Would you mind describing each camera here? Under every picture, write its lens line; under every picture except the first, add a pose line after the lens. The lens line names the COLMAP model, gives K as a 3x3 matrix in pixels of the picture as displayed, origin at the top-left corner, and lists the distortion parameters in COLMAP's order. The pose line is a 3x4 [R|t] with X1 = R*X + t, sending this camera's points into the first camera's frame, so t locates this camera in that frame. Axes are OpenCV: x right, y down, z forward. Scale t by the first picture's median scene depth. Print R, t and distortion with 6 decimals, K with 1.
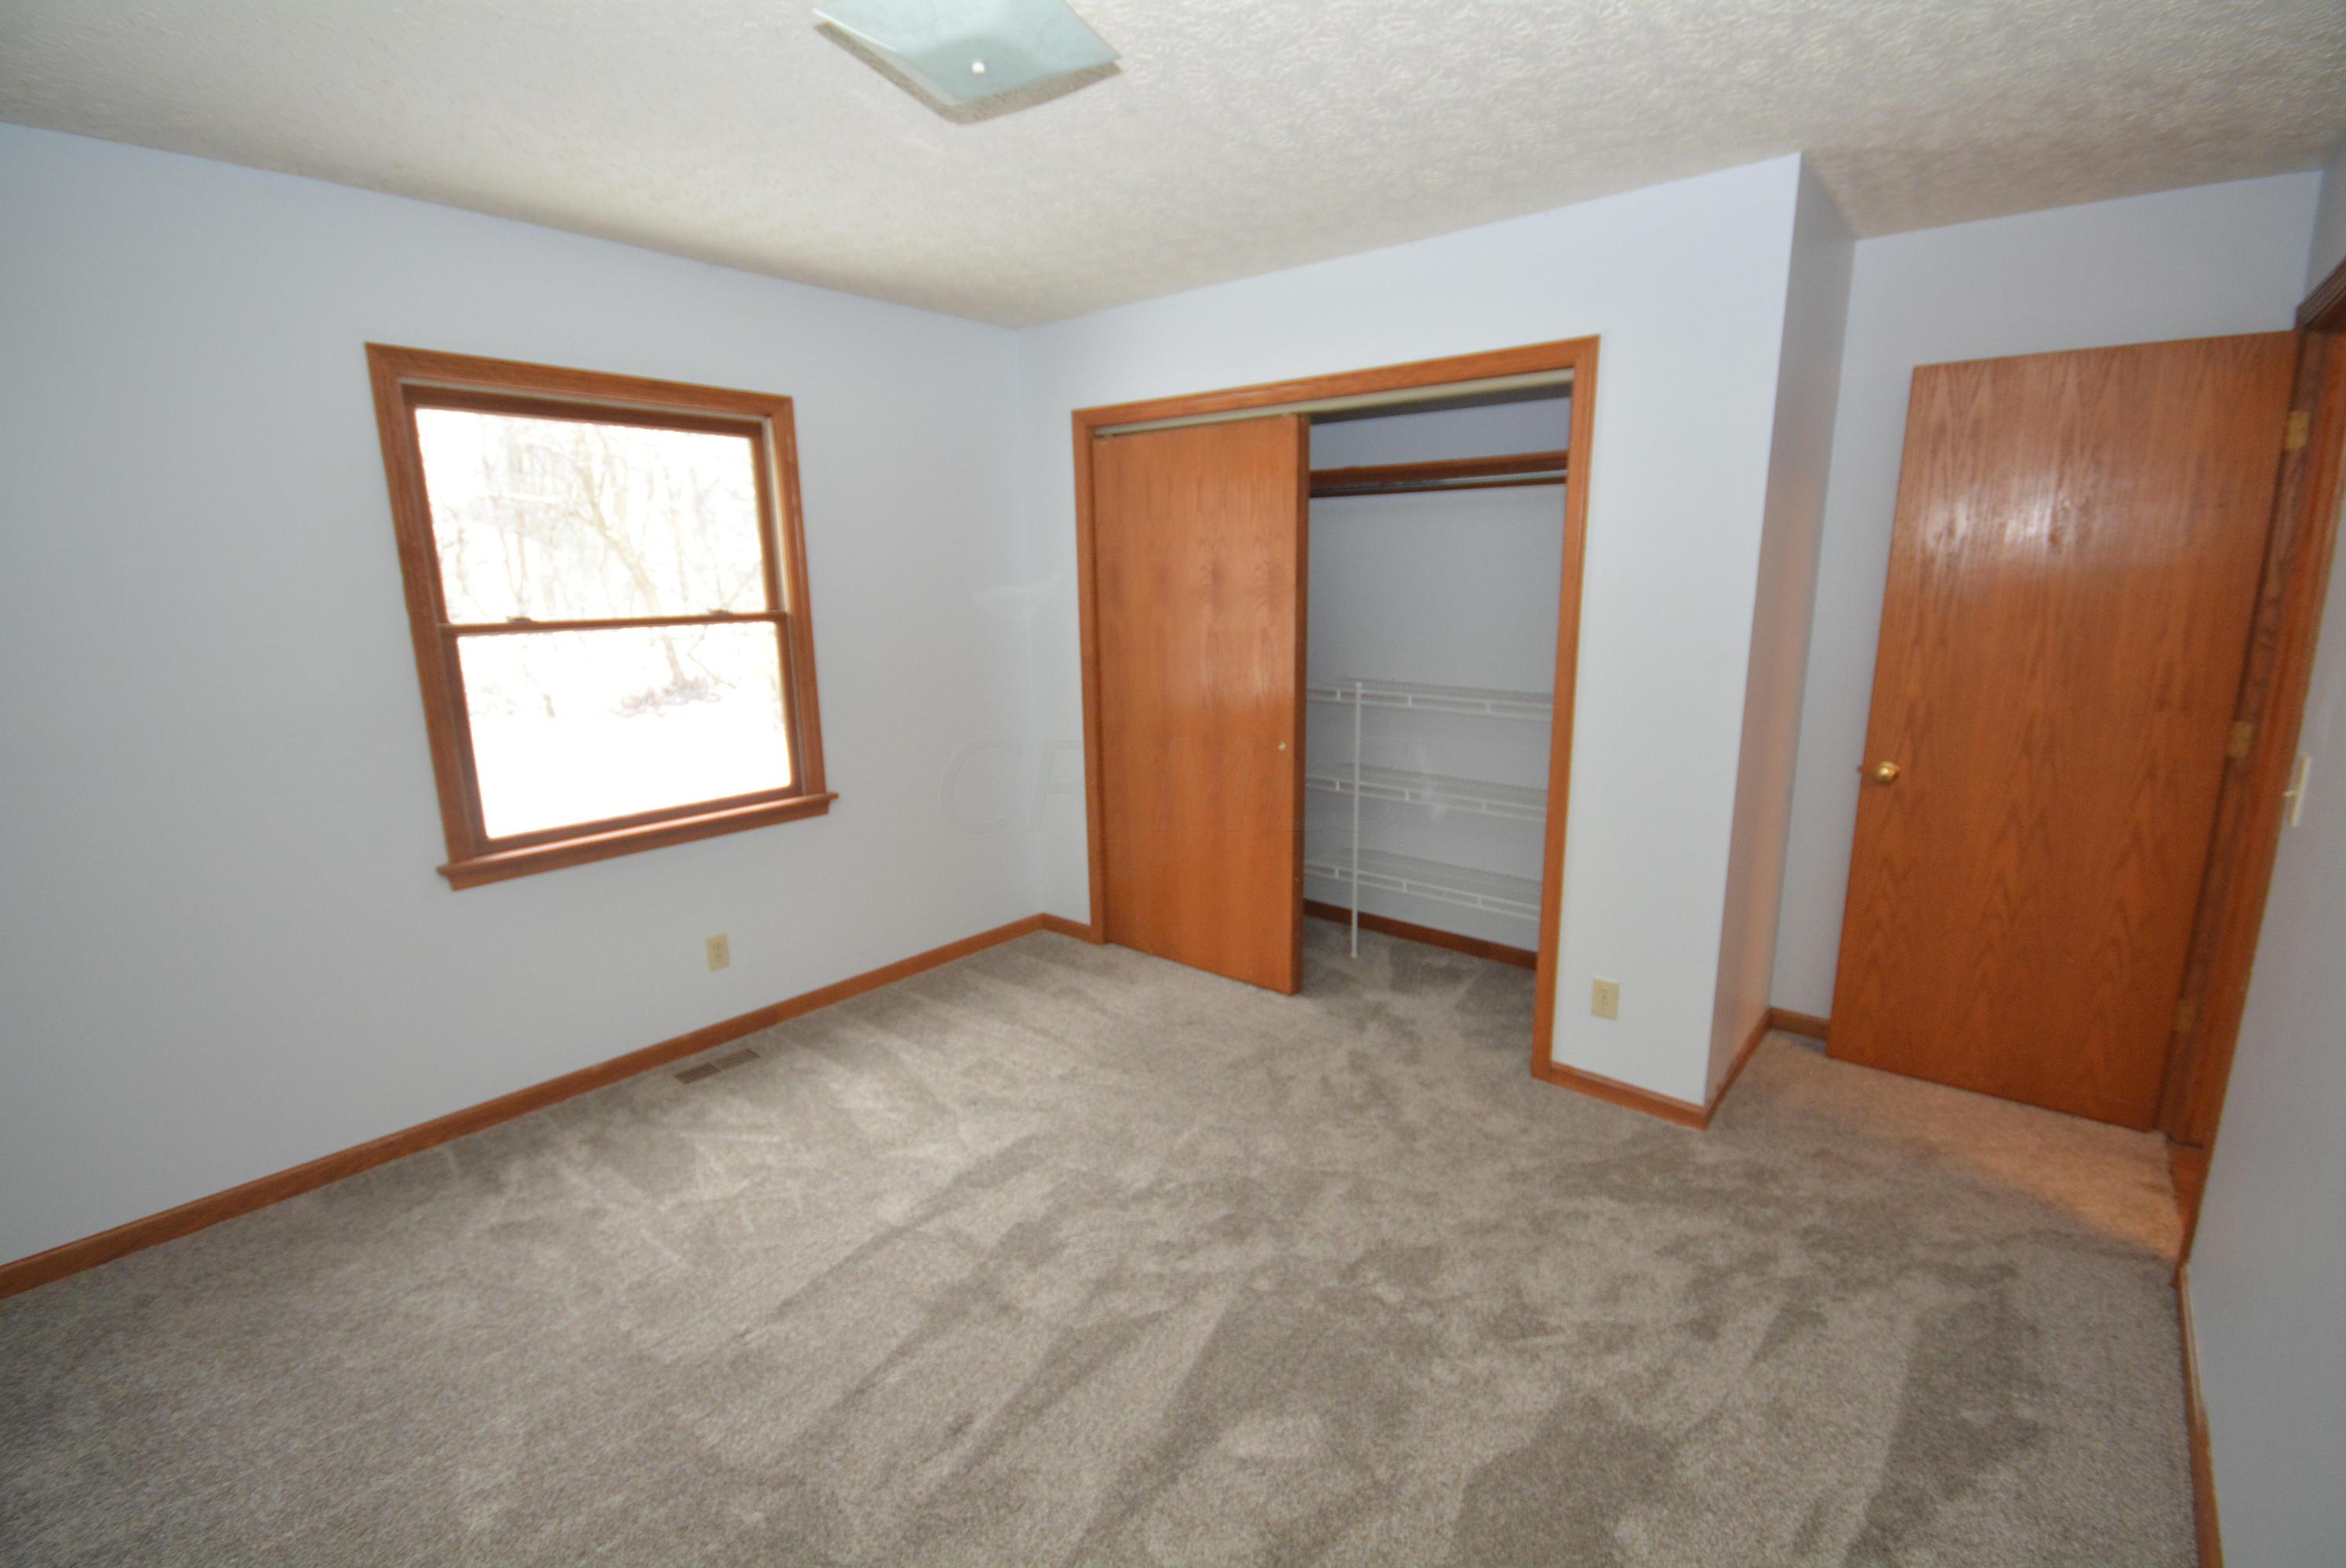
lens RADIAL K [[1028.9, 0, 1173.0], [0, 1028.9, 784.0], [0, 0, 1]] dist [-0.000559, -0.000159]
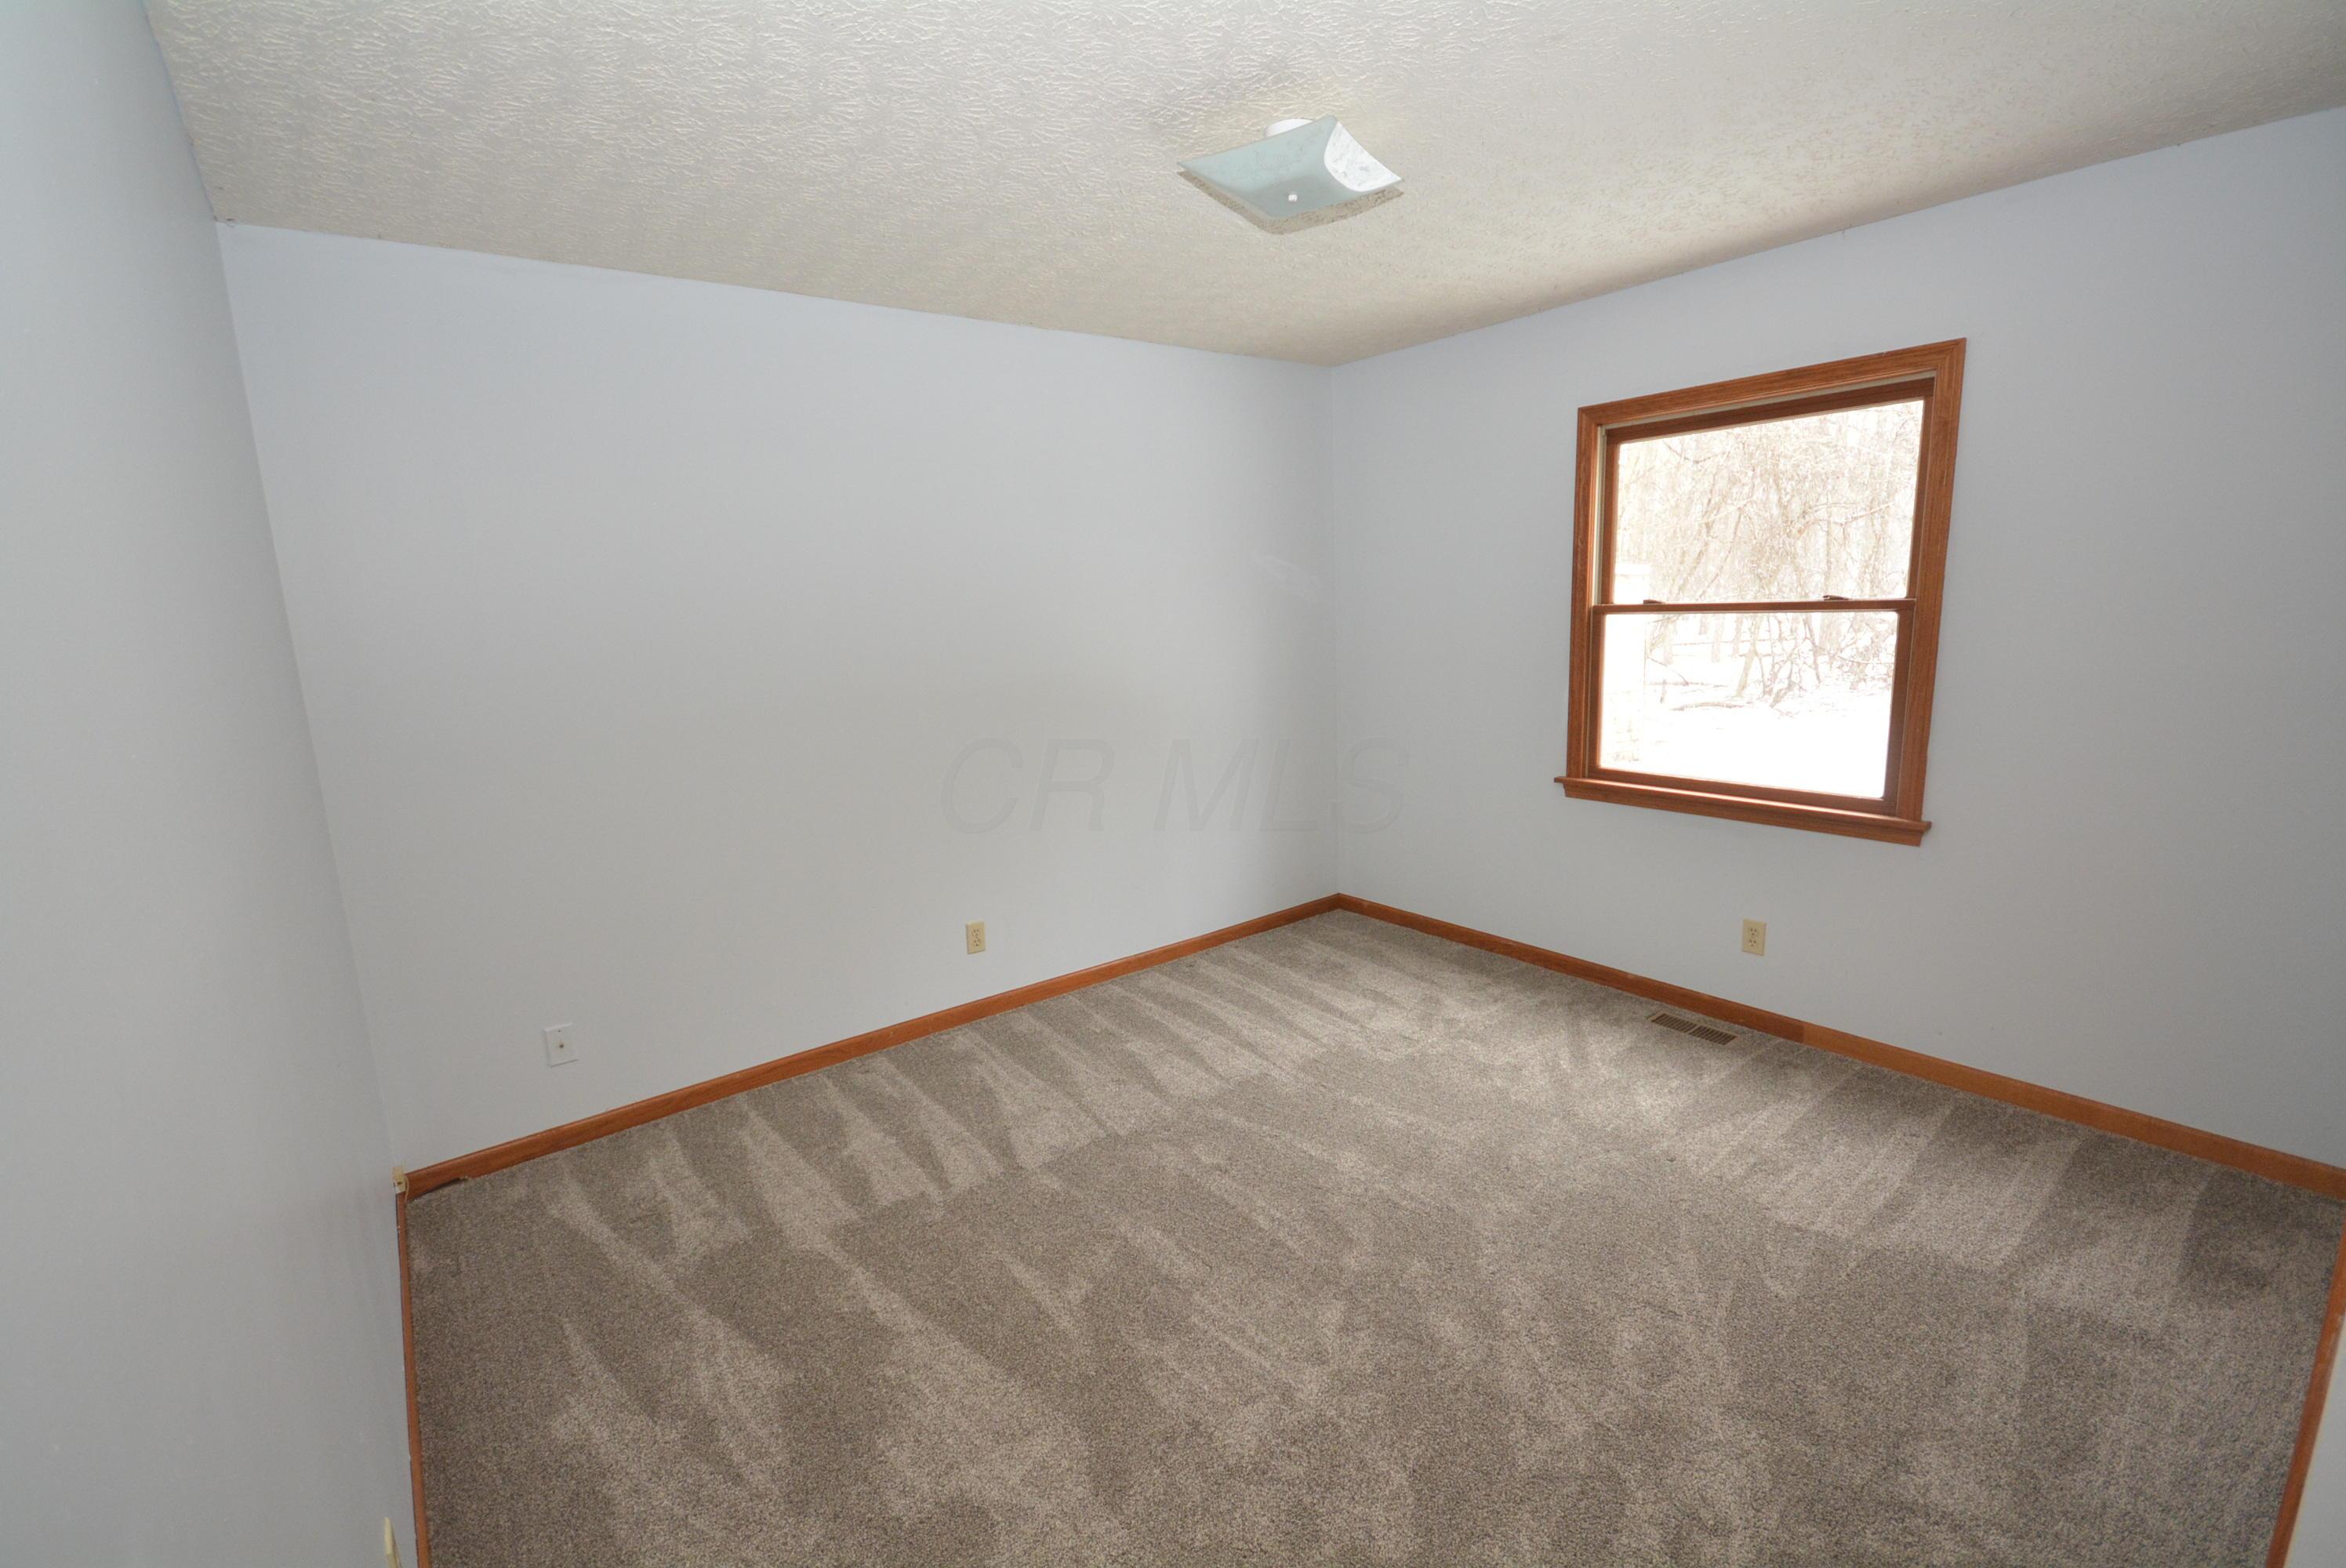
lens RADIAL K [[1028.9, 0, 1173.0], [0, 1028.9, 784.0], [0, 0, 1]] dist [-0.000559, -0.000159]
pose [[-0.203016, 0.196027, -0.959353, 0.620318], [-0.160496, 0.959843, 0.230091, -0.122939], [0.965933, 0.200684, -0.163402, 0.598440]]
